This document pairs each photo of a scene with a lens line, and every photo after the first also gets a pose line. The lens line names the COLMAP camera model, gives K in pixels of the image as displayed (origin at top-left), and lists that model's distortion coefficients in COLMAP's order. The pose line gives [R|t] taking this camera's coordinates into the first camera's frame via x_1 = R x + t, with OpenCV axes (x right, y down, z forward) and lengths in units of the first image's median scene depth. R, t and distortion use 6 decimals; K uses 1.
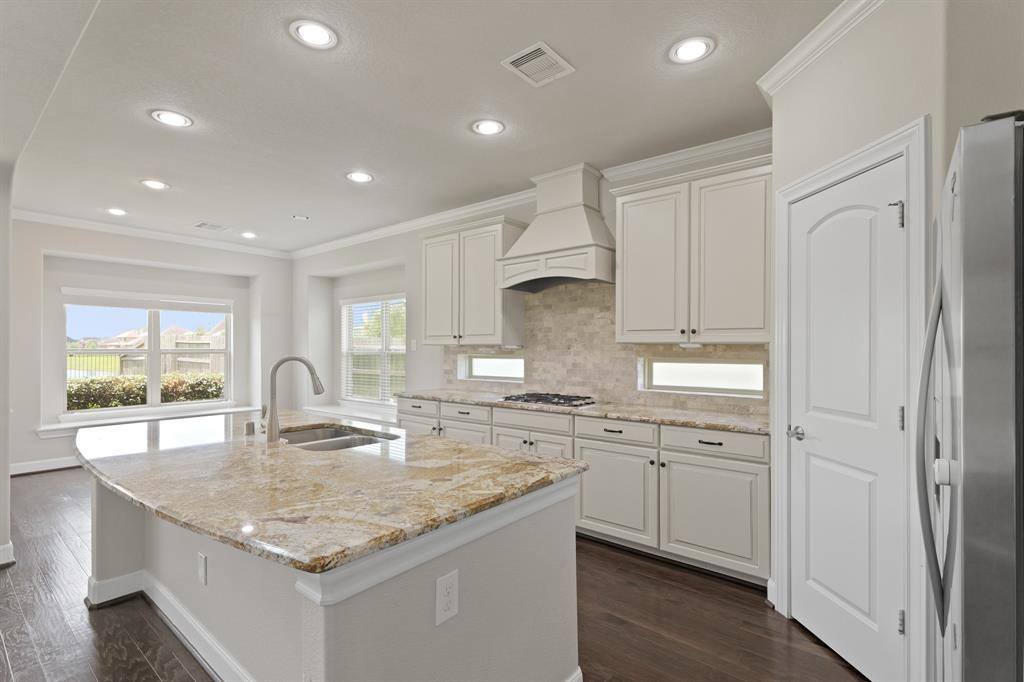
lens RADIAL K [[477.0, 0, 528.1], [0, 477.0, 349.3], [0, 0, 1]] dist [0.003904, -0.000522]
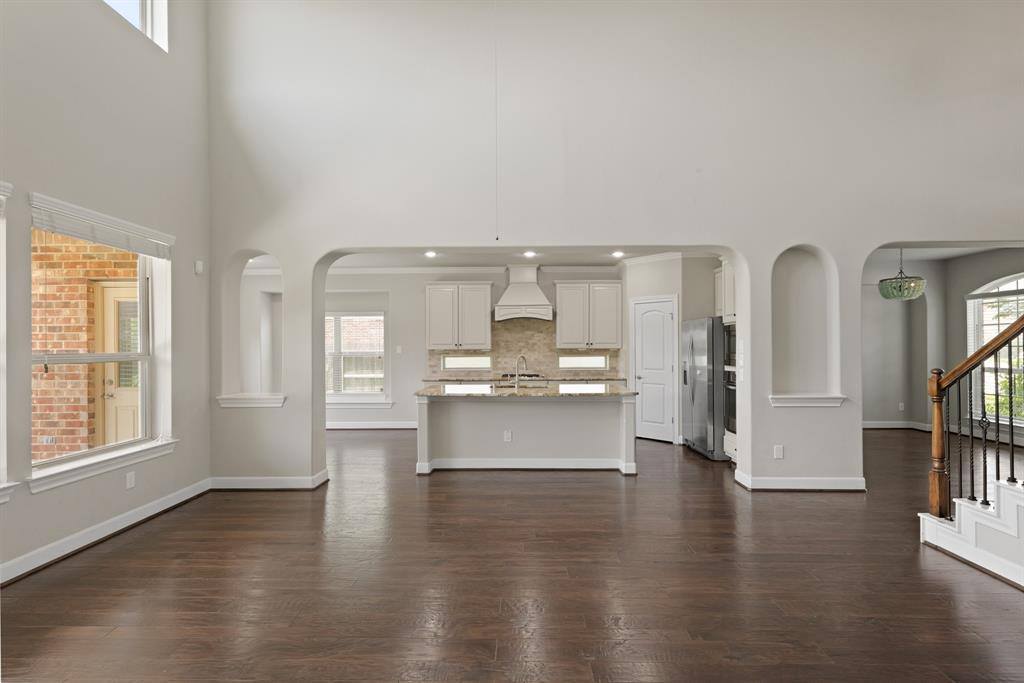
lens RADIAL K [[477.0, 0, 520.5], [0, 477.0, 346.2], [0, 0, 1]] dist [0.003904, -0.000522]
pose [[0.780072, -0.002940, 0.625683, -1.169695], [0.008441, 0.999947, -0.005825, -0.010472], [-0.625633, 0.009825, 0.780055, -0.557036]]
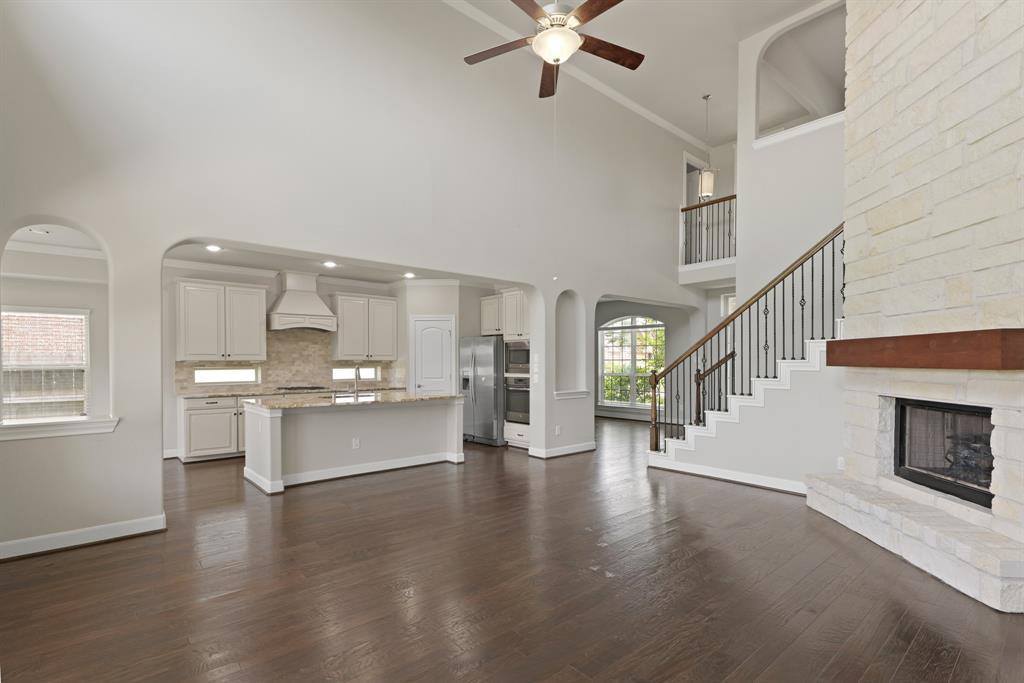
lens RADIAL K [[477.0, 0, 525.2], [0, 477.0, 368.9], [0, 0, 1]] dist [0.003904, -0.000522]
pose [[0.159200, -0.017706, 0.987088, -1.641443], [0.005381, 0.999840, 0.017067, -0.004562], [-0.987232, 0.002594, 0.159270, -0.200389]]
